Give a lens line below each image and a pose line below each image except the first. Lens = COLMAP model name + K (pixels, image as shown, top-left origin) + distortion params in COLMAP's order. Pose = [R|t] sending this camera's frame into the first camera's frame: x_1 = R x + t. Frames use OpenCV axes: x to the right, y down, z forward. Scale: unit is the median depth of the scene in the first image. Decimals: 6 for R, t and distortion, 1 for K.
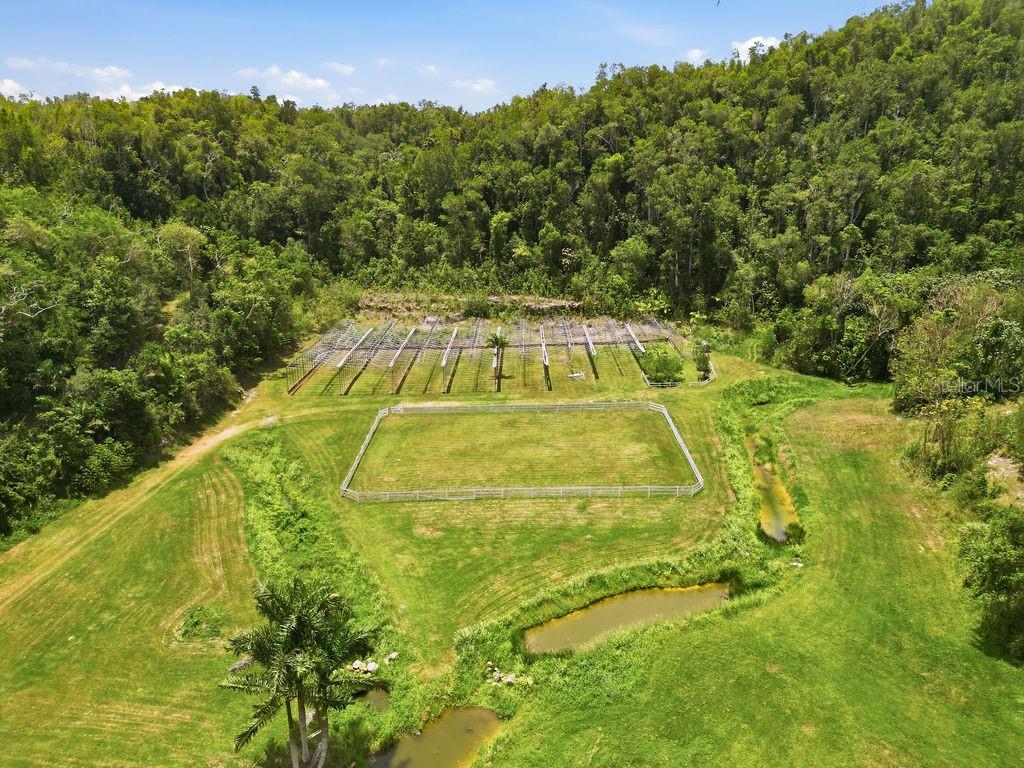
lens RADIAL K [[716.1, 0, 512.0], [0, 716.1, 384.0], [0, 0, 1]] dist [0.061295, -0.063654]
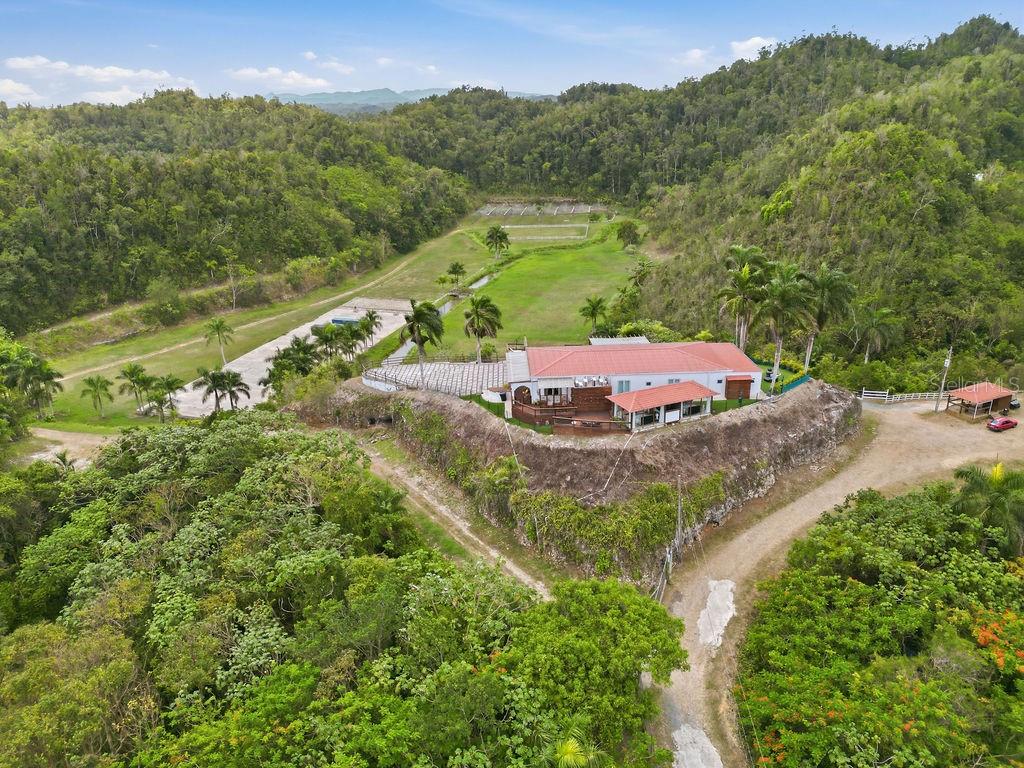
lens RADIAL K [[716.1, 0, 512.0], [0, 716.1, 384.0], [0, 0, 1]] dist [0.061295, -0.063654]
pose [[0.993258, 0.033856, -0.110869, 0.168139], [-0.025507, 0.996791, 0.075877, 0.340425], [0.113082, -0.072538, 0.990934, -1.546473]]
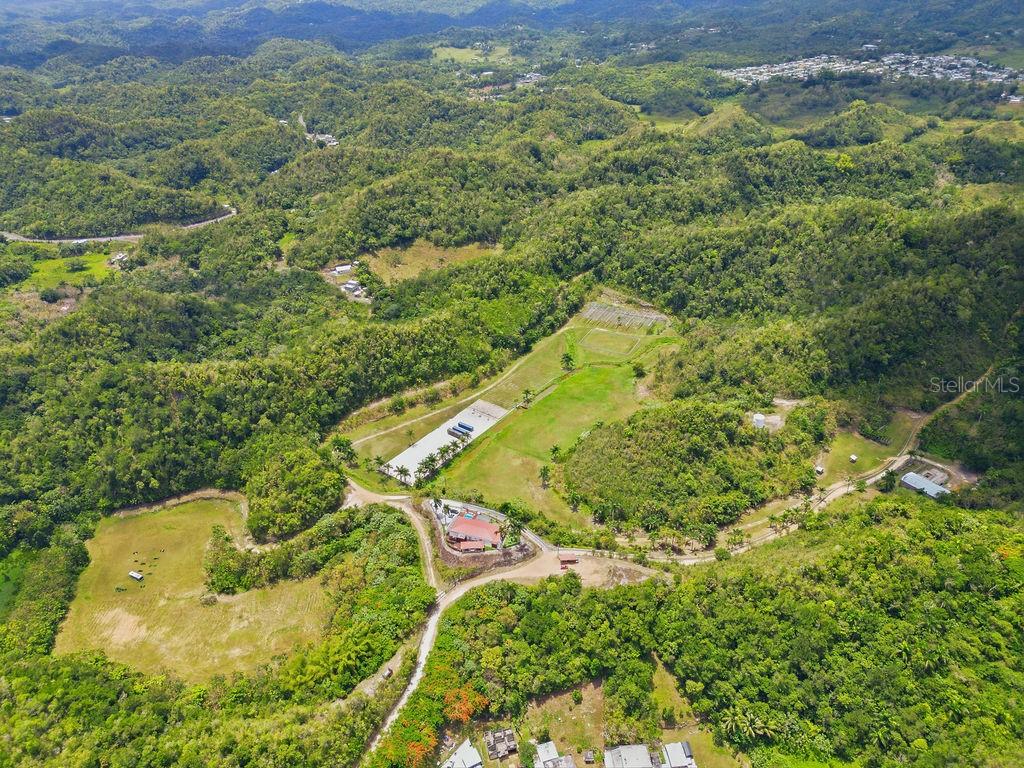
lens RADIAL K [[712.5, 0, 512.0], [0, 712.5, 384.0], [0, 0, 1]] dist [0.096753, -0.119649]
pose [[0.883478, 0.241665, -0.401329, 1.061629], [-0.131427, 0.950129, 0.282811, -0.694567], [0.449660, -0.197112, 0.871179, -2.776702]]
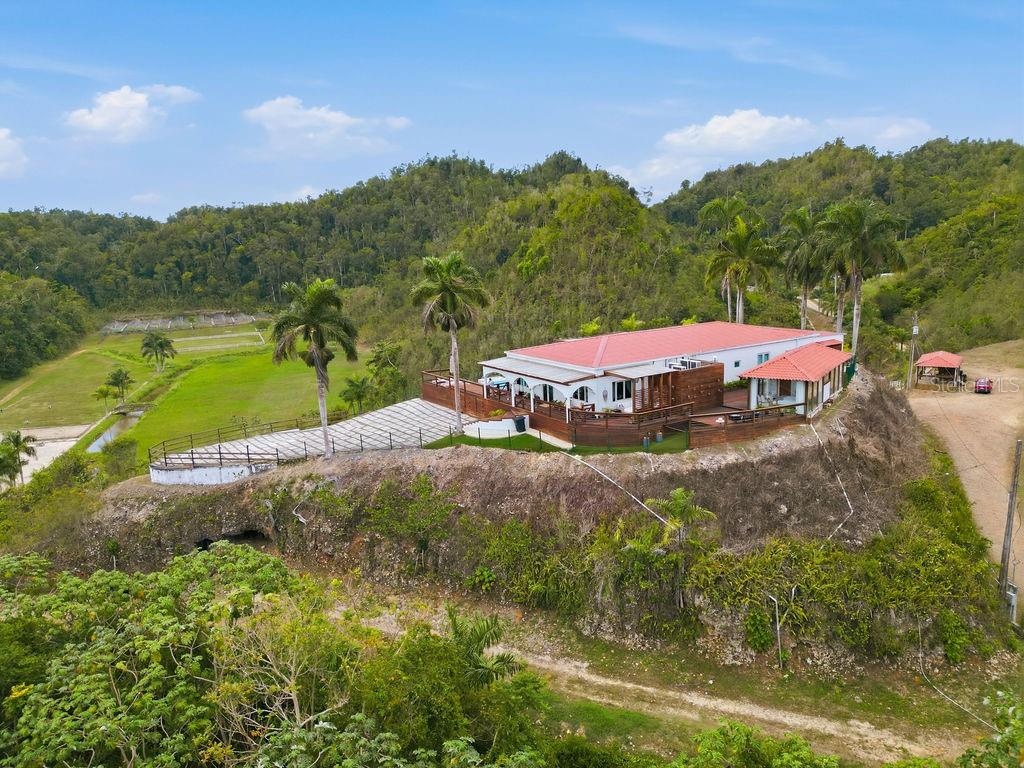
lens RADIAL K [[716.1, 0, 512.0], [0, 716.1, 384.0], [0, 0, 1]] dist [0.061295, -0.063654]
pose [[0.912772, -0.091122, 0.398176, -0.019032], [0.134744, 0.987405, -0.082917, 0.398158], [-0.385605, 0.129336, 0.913554, -1.296496]]
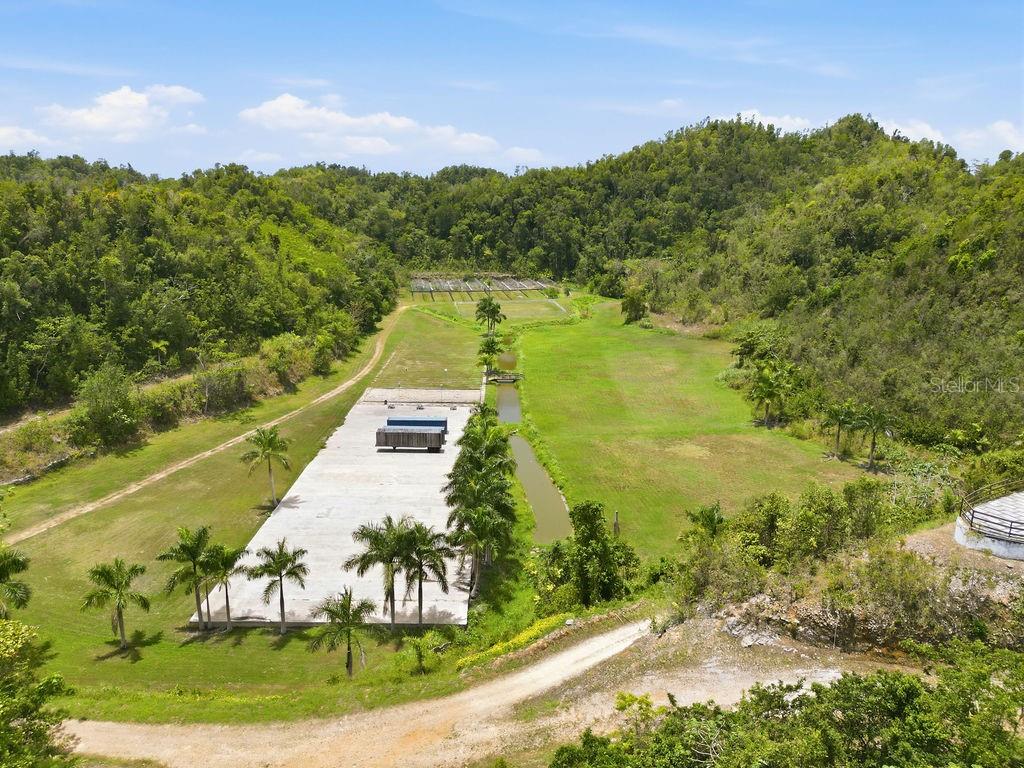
lens RADIAL K [[712.5, 0, 512.0], [0, 712.5, 384.0], [0, 0, 1]] dist [0.096753, -0.119649]
pose [[0.986354, -0.015501, 0.163908, -0.283208], [0.023883, 0.998499, -0.049294, 0.333914], [-0.162898, 0.052536, 0.985243, -1.177801]]
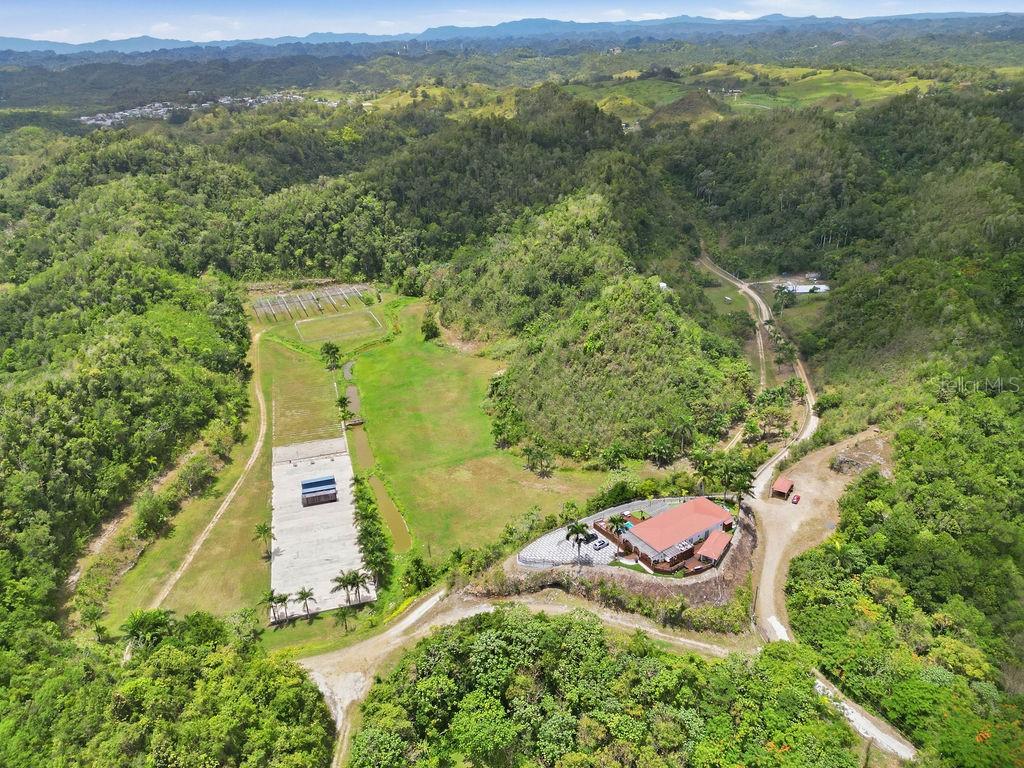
lens RADIAL K [[712.5, 0, 512.0], [0, 712.5, 384.0], [0, 0, 1]] dist [0.096753, -0.119649]
pose [[0.903959, -0.187526, 0.384307, -0.438082], [0.133385, 0.977527, 0.163246, -0.076430], [-0.406283, -0.096307, 0.908658, -1.909107]]
